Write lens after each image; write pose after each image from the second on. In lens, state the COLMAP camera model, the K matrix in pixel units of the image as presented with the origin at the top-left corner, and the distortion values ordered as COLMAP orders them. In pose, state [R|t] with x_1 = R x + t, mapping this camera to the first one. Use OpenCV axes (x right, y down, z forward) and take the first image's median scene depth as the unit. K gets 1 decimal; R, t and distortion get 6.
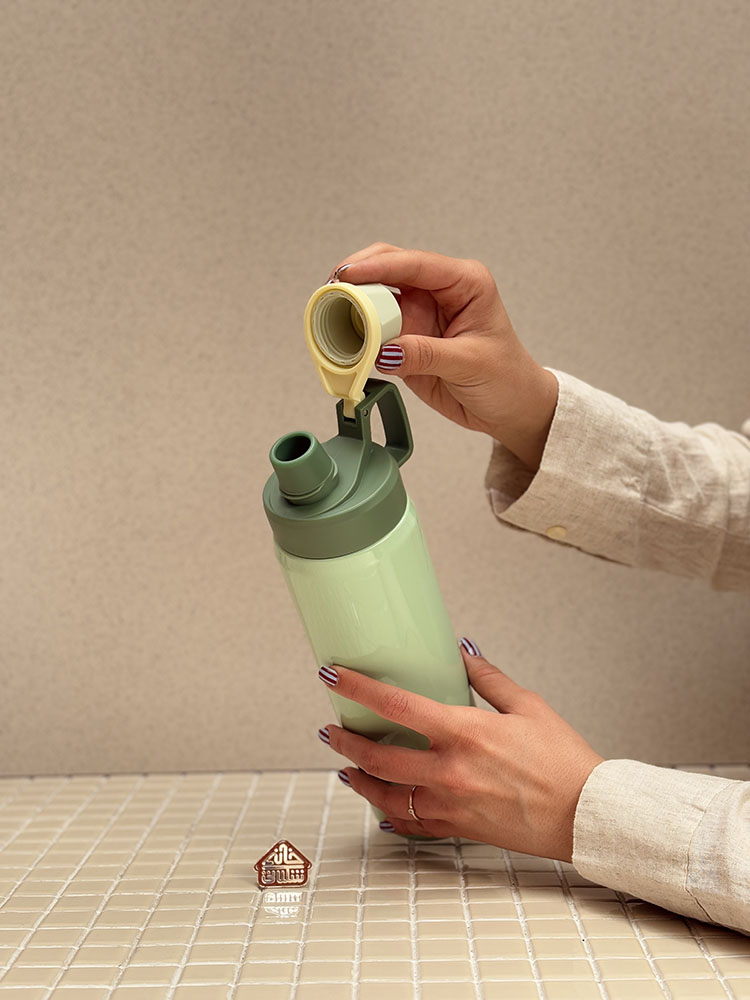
lens RADIAL K [[1510.9, 0, 381.7], [0, 1510.9, 514.5], [0, 0, 1]] dist [-0.006738, 0.000000]
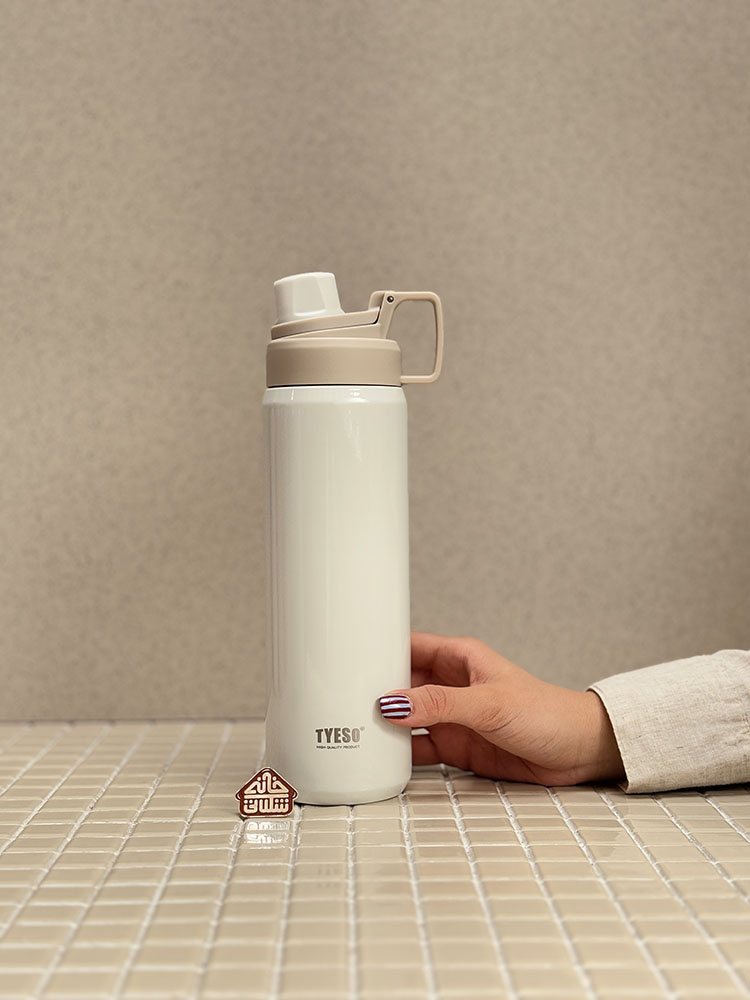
lens RADIAL K [[1510.9, 0, 380.7], [0, 1510.9, 522.3], [0, 0, 1]] dist [-0.006738, 0.000000]
pose [[0.999354, 0.012987, 0.033517, -0.021255], [-0.012563, 0.999839, -0.012844, 0.056528], [-0.033678, 0.012414, 0.999356, 0.044852]]
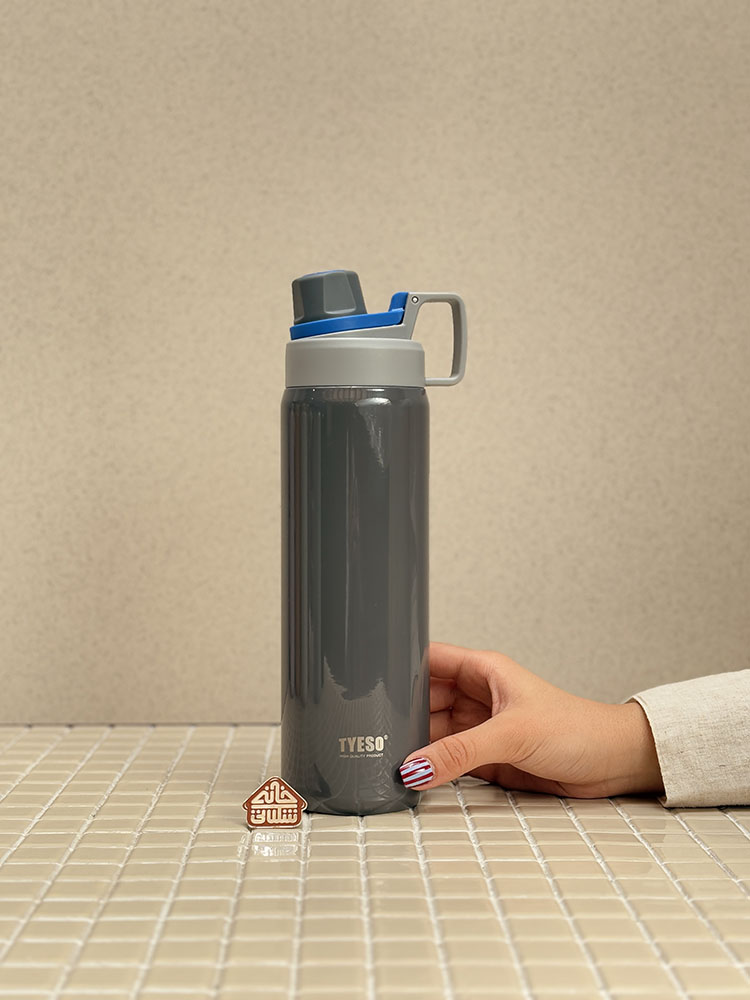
lens RADIAL K [[1510.9, 0, 386.4], [0, 1510.9, 521.6], [0, 0, 1]] dist [-0.006738, 0.000000]
pose [[0.998746, 0.023865, 0.044002, -0.031769], [-0.023419, 0.999669, -0.010624, 0.052676], [-0.044241, 0.009580, 0.998975, 0.063615]]
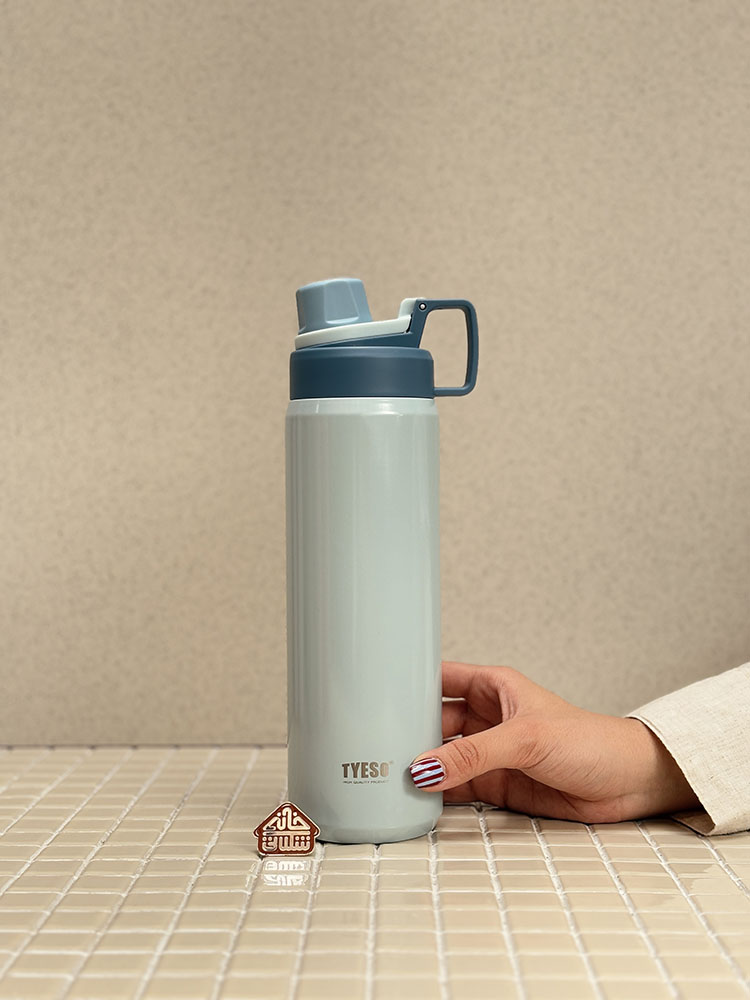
lens RADIAL K [[1510.9, 0, 377.8], [0, 1510.9, 521.4], [0, 0, 1]] dist [-0.006738, 0.000000]
pose [[0.999834, 0.017986, -0.002796, -0.009676], [-0.018037, 0.999648, -0.019439, 0.051085], [0.002445, 0.019487, 0.999807, 0.086406]]
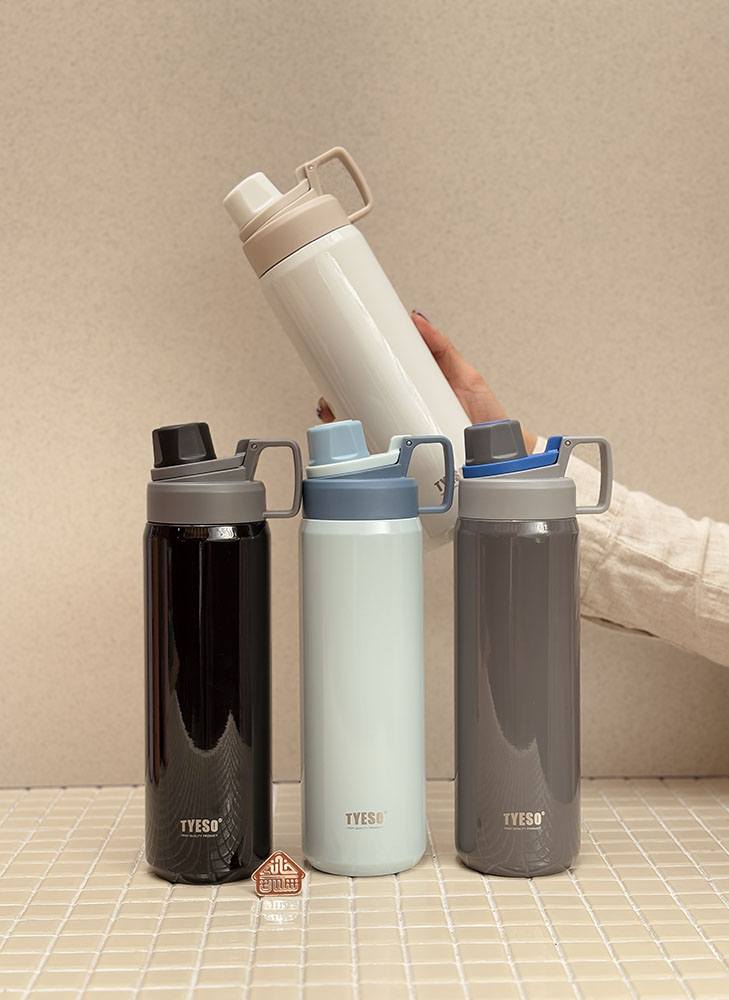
lens RADIAL K [[1516.8, 0, 373.1], [0, 1516.8, 496.6], [0, 0, 1]] dist [0.017786, 0.000000]
pose [[0.999191, 0.007721, 0.039463, -0.032392], [-0.007589, 0.999965, -0.003481, -0.029634], [-0.039489, 0.003179, 0.999215, -0.079473]]
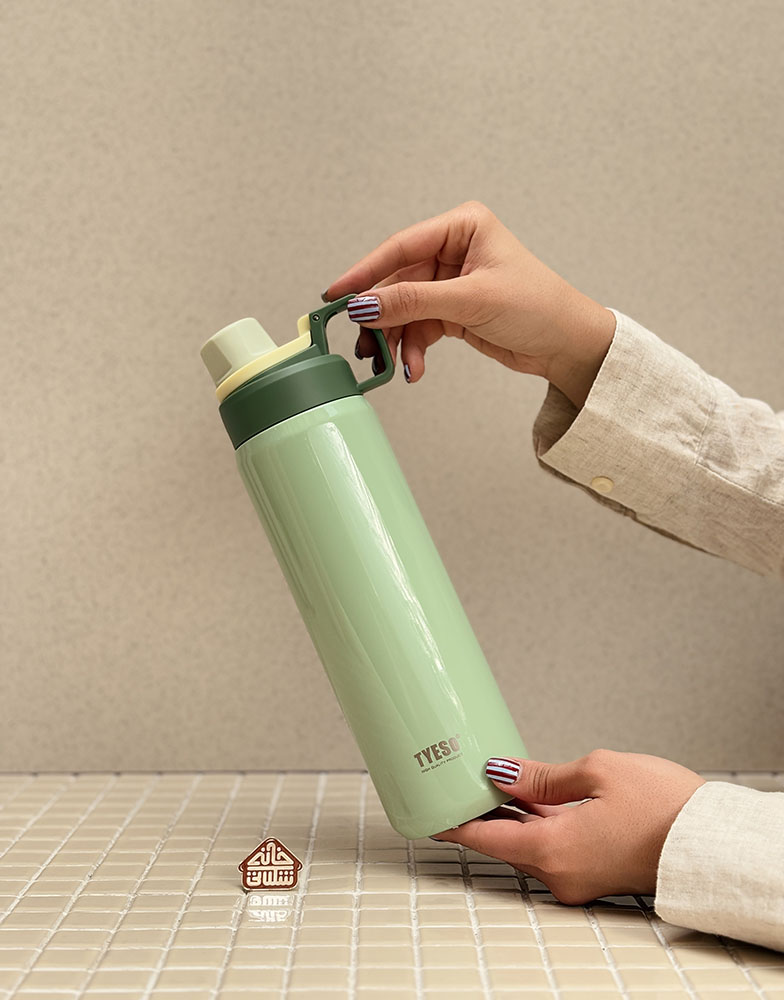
lens RADIAL K [[1580.2, 0, 404.5], [0, 1580.2, 492.2], [0, 0, 1]] dist [-0.004048, 0.000000]
pose [[0.999518, 0.019700, 0.023991, -0.009205], [-0.019010, 0.999409, -0.028655, 0.025638], [-0.024542, 0.028185, 0.999301, 0.033993]]
